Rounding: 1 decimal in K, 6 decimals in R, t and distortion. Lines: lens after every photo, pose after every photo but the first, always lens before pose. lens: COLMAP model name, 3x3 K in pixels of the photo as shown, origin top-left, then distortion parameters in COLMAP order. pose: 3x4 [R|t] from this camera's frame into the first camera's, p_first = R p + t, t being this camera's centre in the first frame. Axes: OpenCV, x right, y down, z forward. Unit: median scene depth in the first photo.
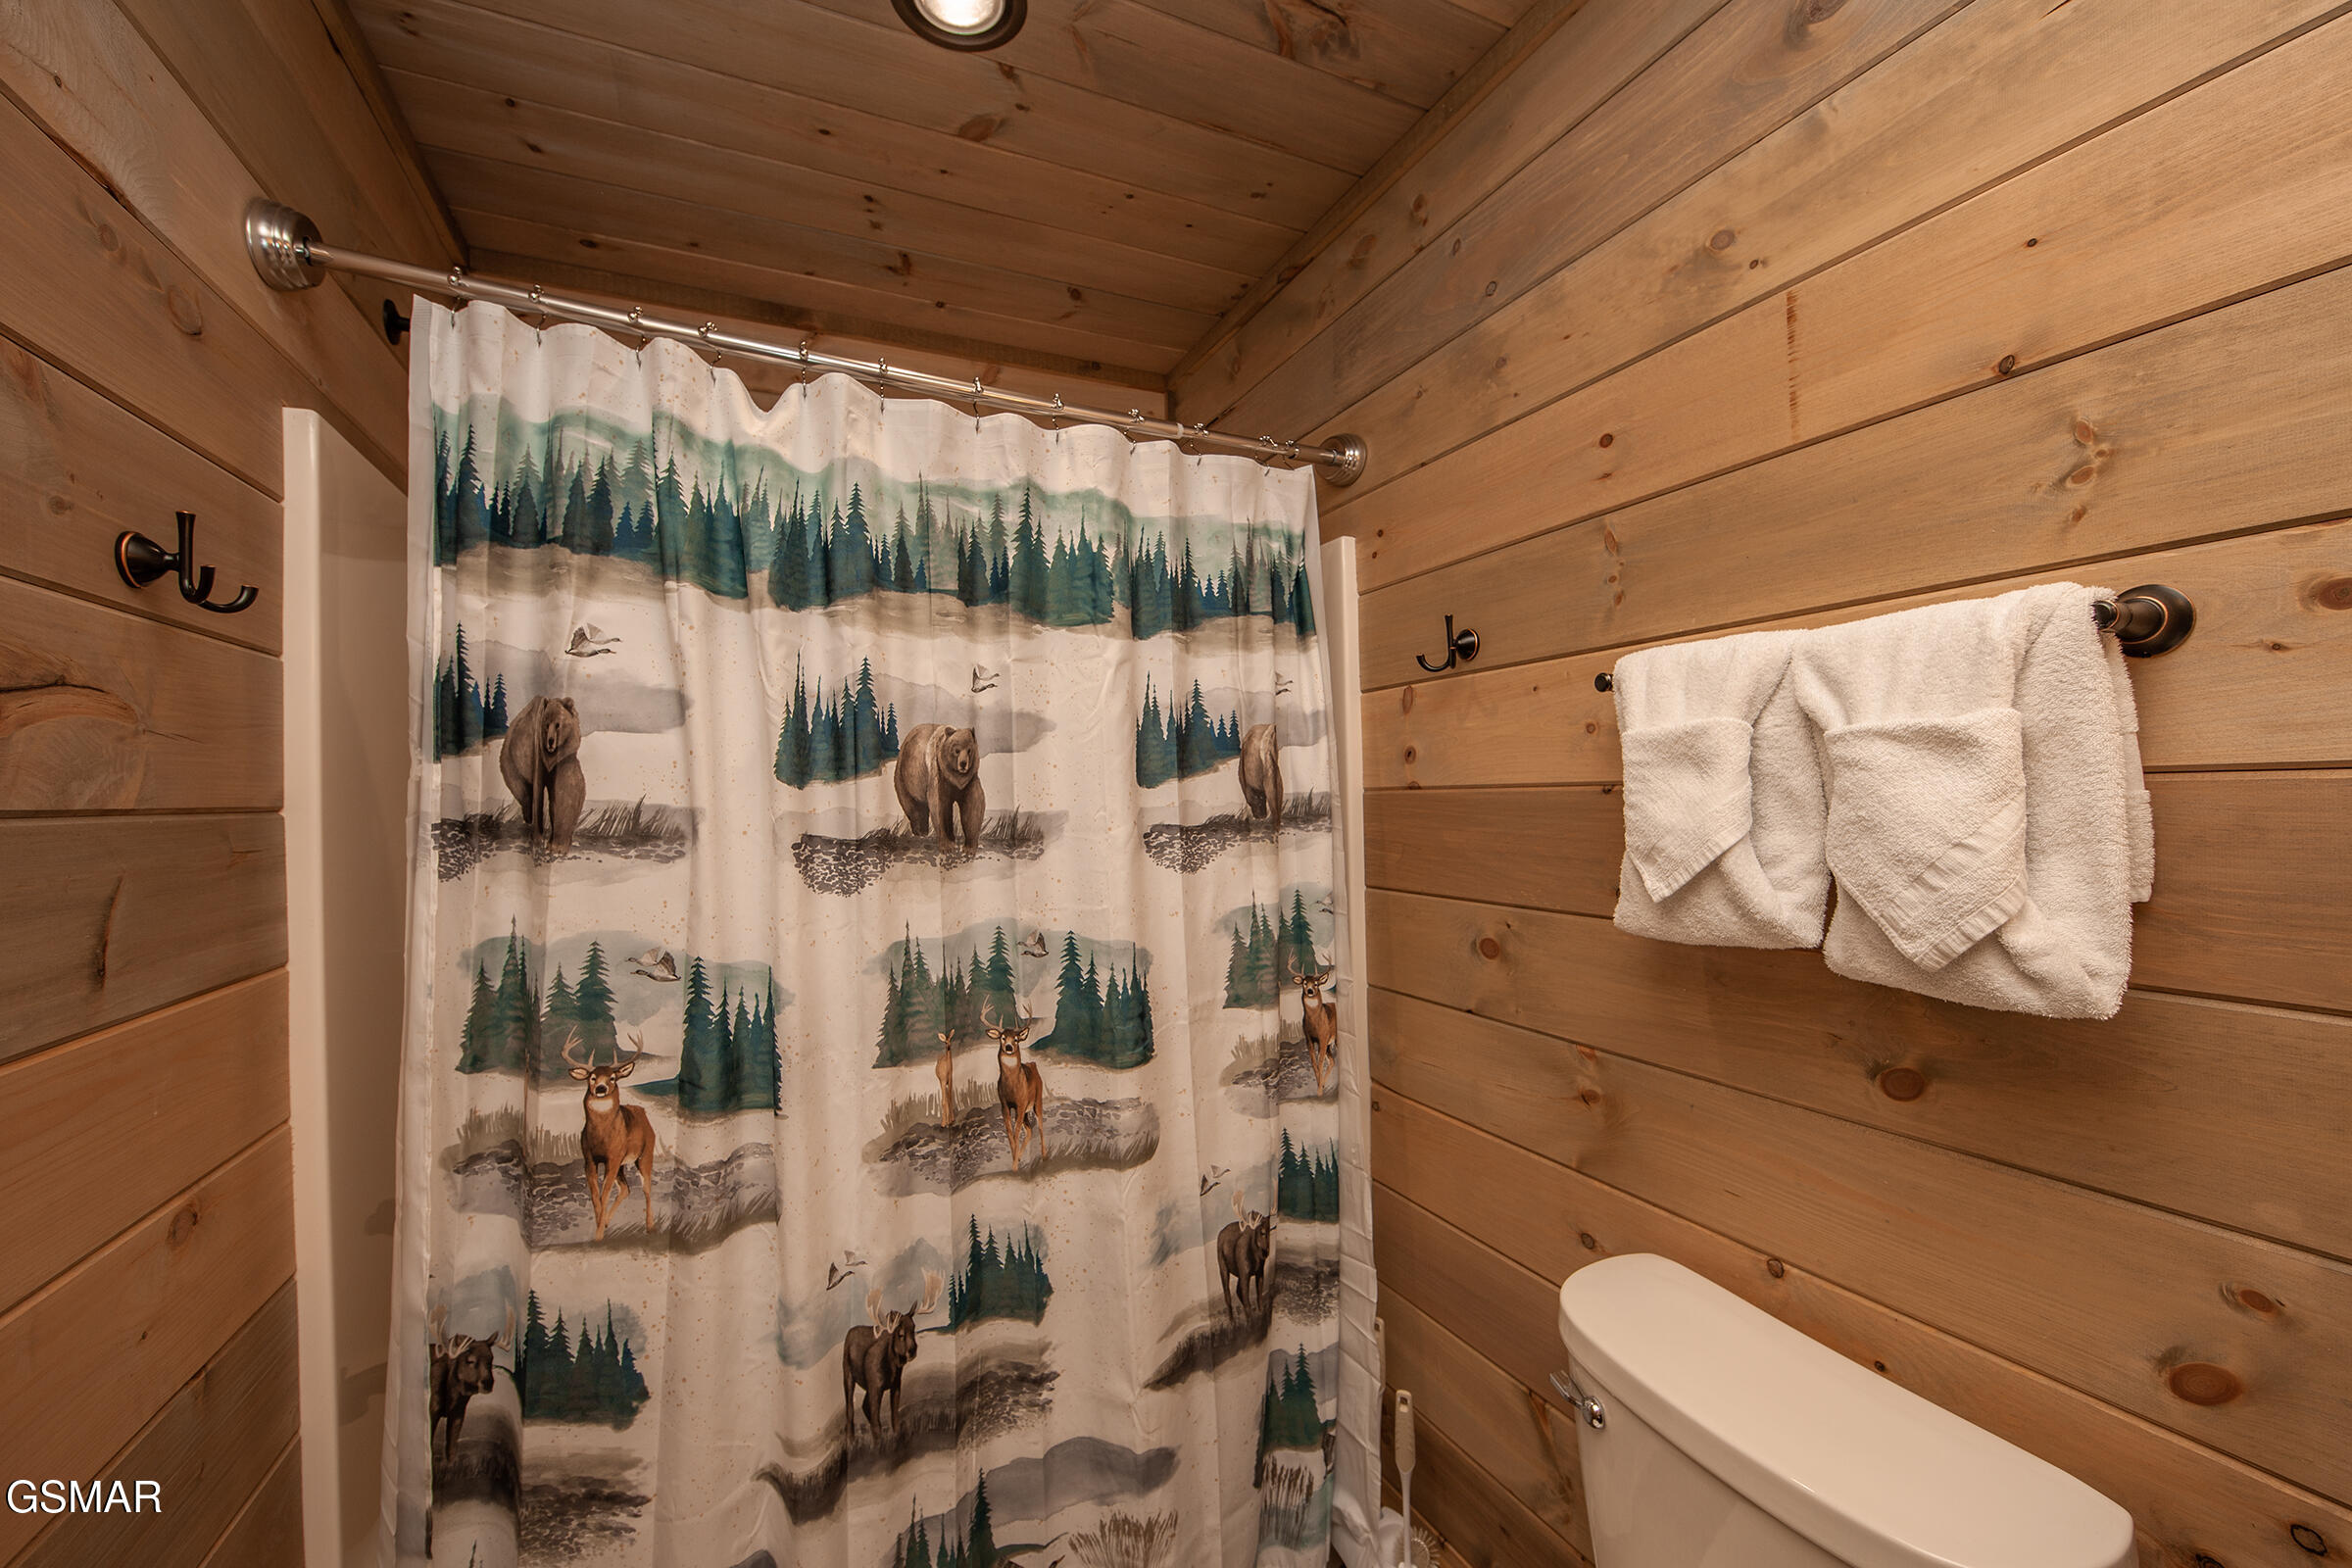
lens RADIAL K [[942.5, 0, 1176.0], [0, 942.5, 784.0], [0, 0, 1]] dist [-0.013835, 0.000142]
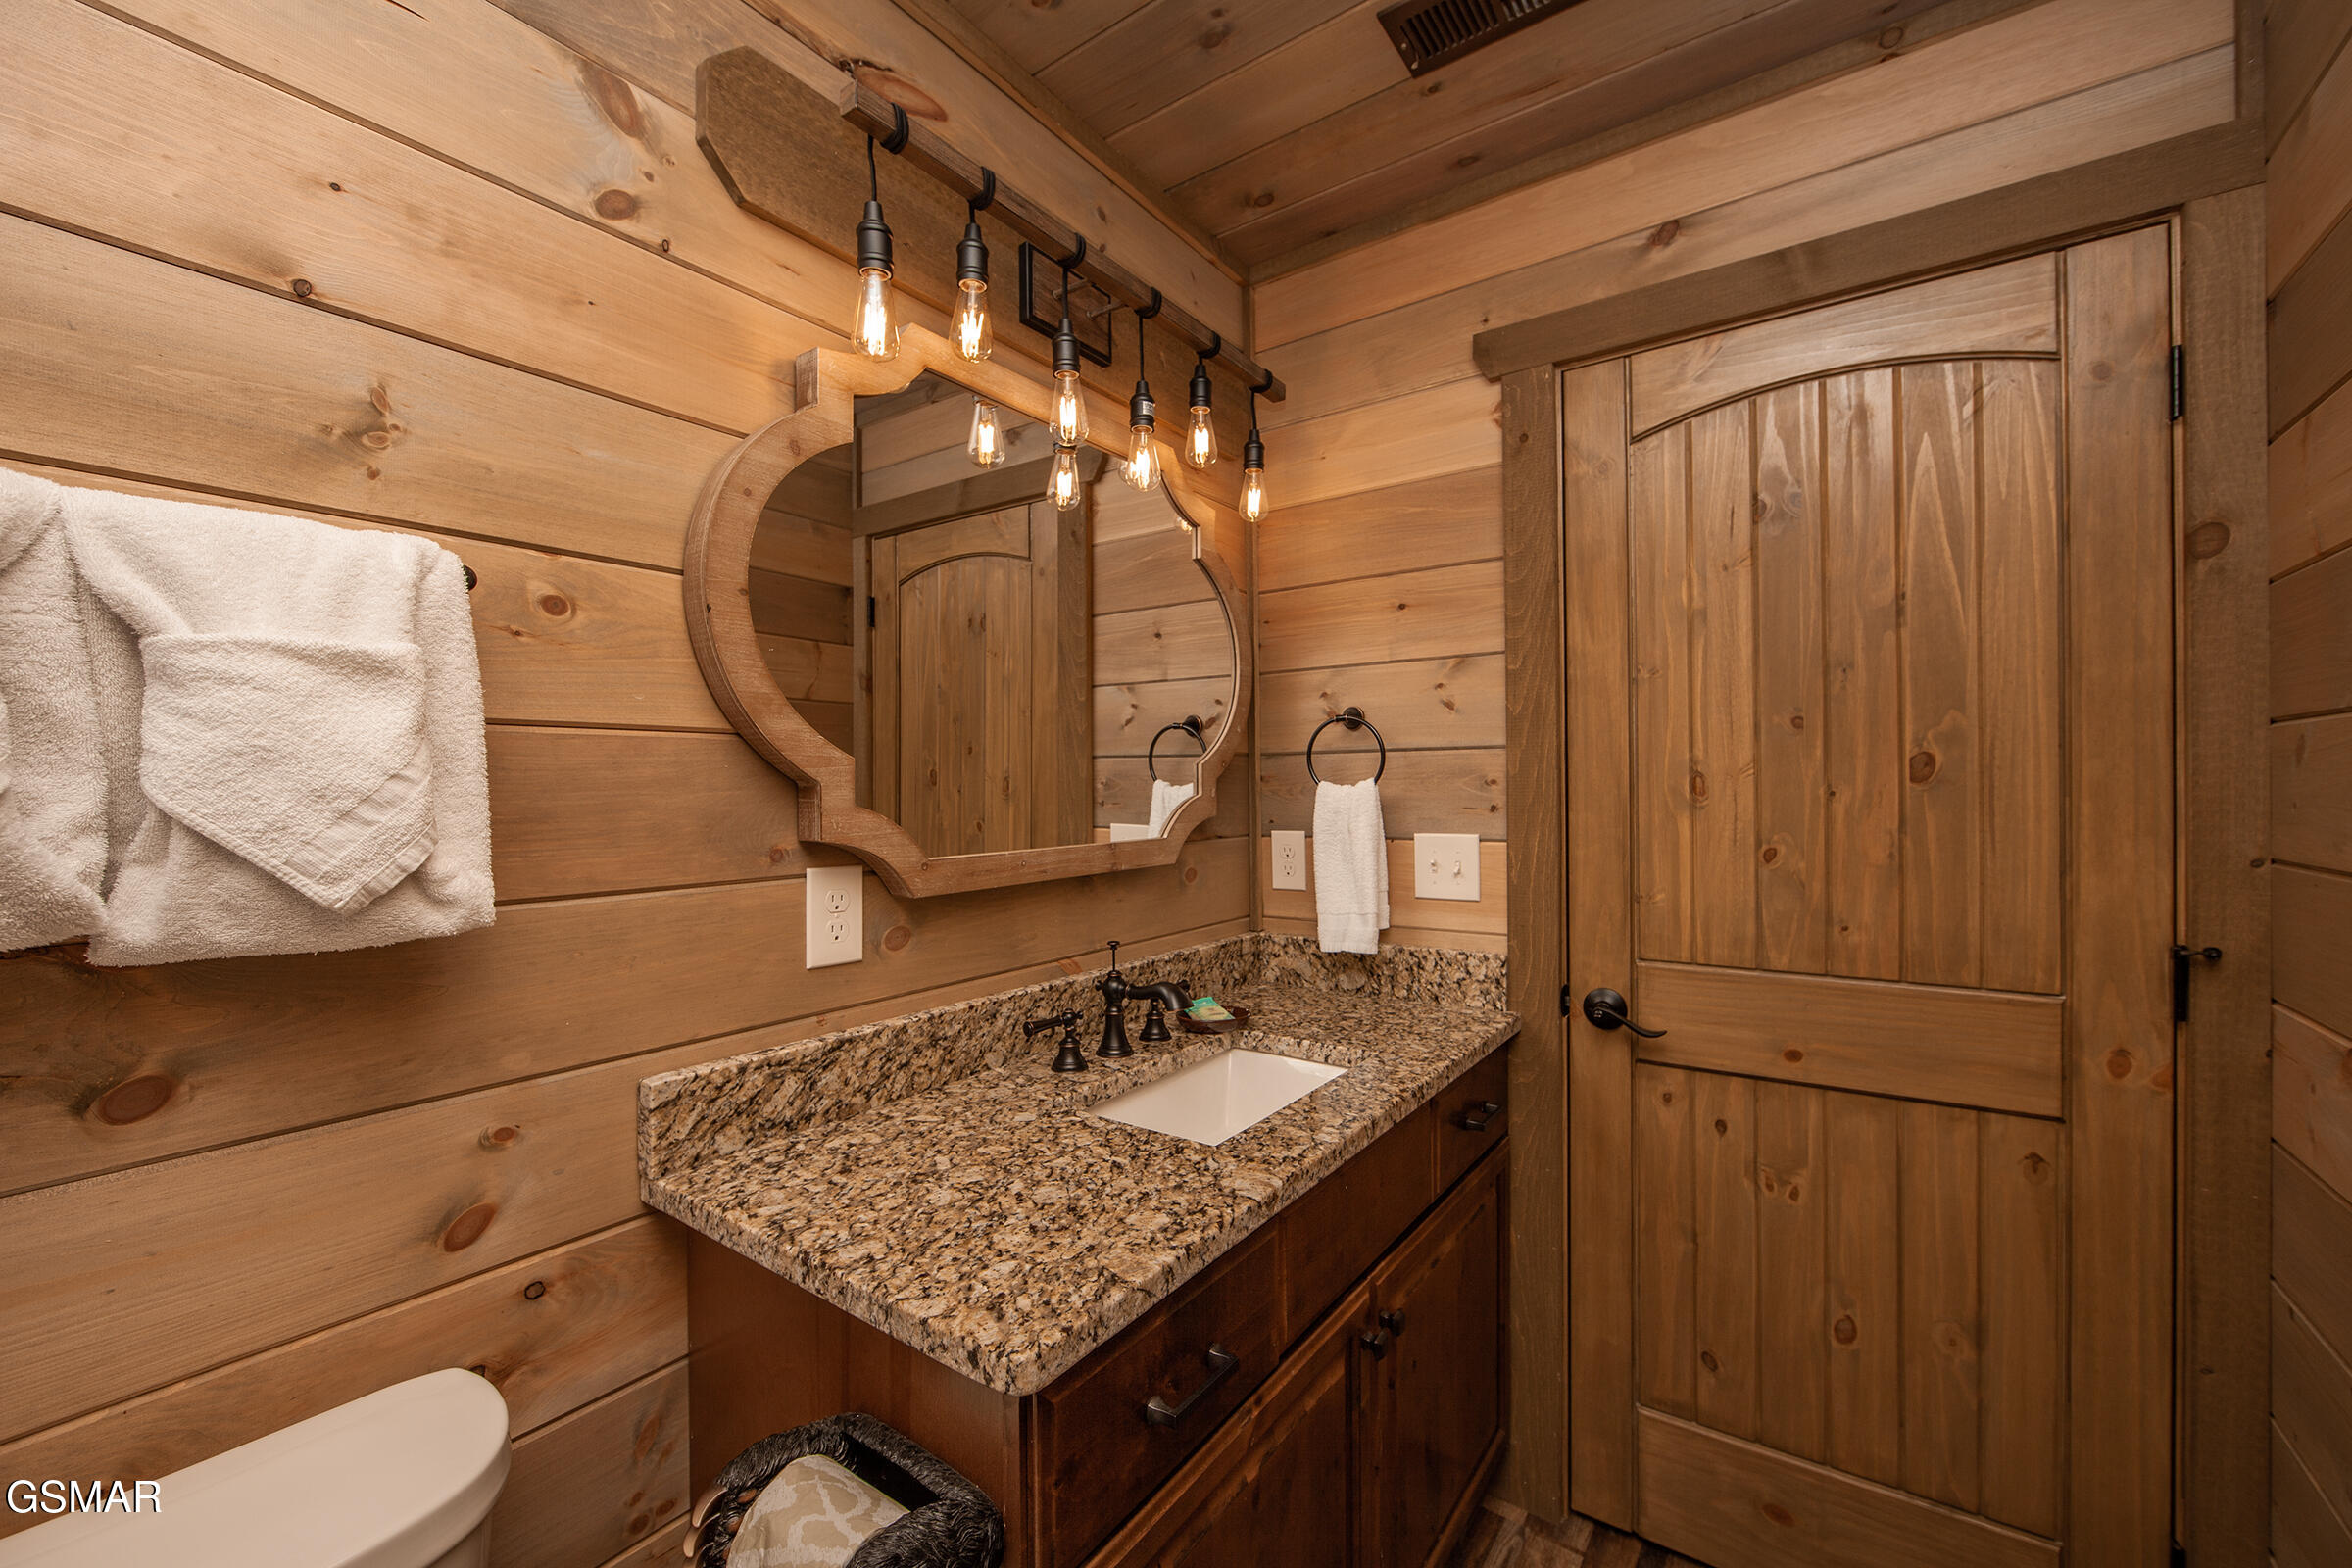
lens RADIAL K [[942.5, 0, 1176.0], [0, 942.5, 784.0], [0, 0, 1]] dist [-0.013835, 0.000142]
pose [[-0.497132, 0.035367, 0.866954, -0.398729], [0.013268, 0.999362, -0.033160, 0.113107], [-0.867573, -0.004982, -0.497284, 0.754610]]
